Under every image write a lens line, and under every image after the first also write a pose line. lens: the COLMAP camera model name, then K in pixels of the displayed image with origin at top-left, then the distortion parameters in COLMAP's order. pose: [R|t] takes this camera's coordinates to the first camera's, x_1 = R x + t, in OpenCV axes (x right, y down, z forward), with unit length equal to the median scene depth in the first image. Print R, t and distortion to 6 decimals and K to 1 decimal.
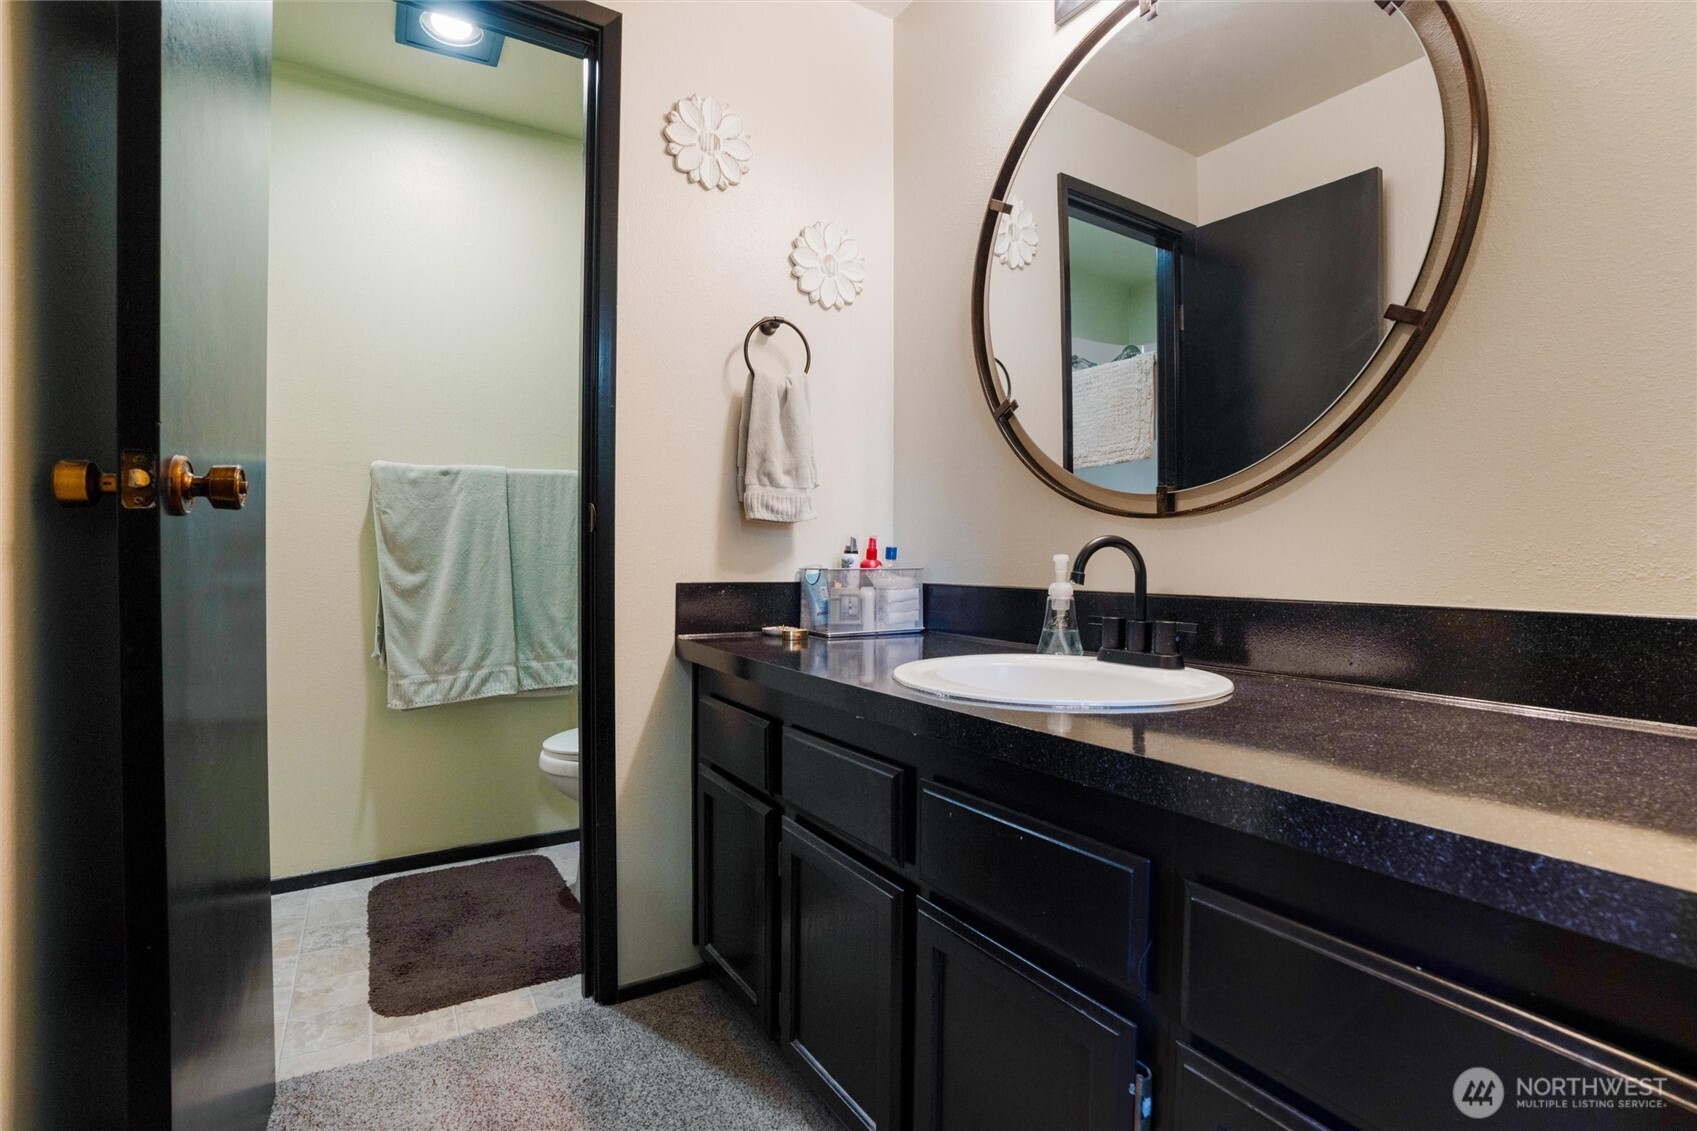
lens RADIAL K [[831.6, 0, 881.0], [0, 831.6, 555.2], [0, 0, 1]] dist [-0.078389, 0.031496]
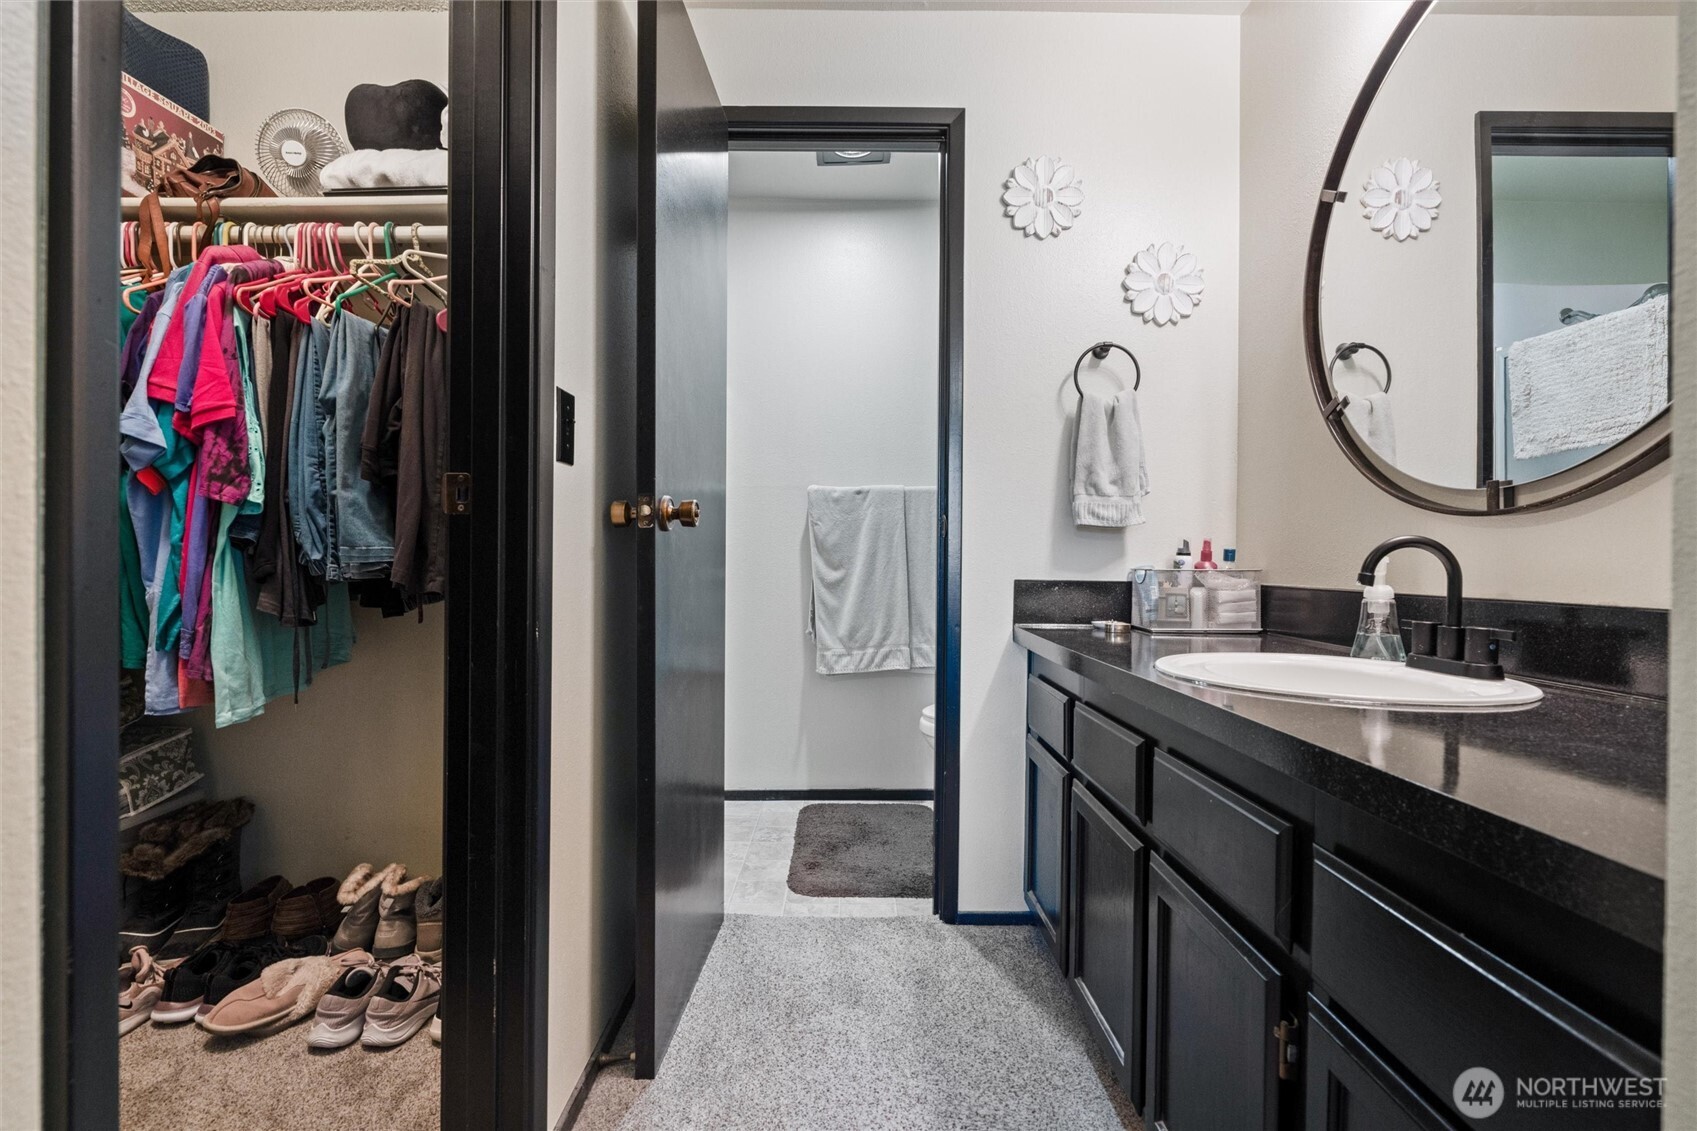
lens RADIAL K [[827.2, 0, 832.1], [0, 827.2, 547.1], [0, 0, 1]] dist [-0.001390, 0.000760]
pose [[0.833067, -0.004770, -0.553152, 0.185697], [-0.003402, 0.999900, -0.013746, 0.003761], [0.553162, 0.013333, 0.832967, -0.130631]]
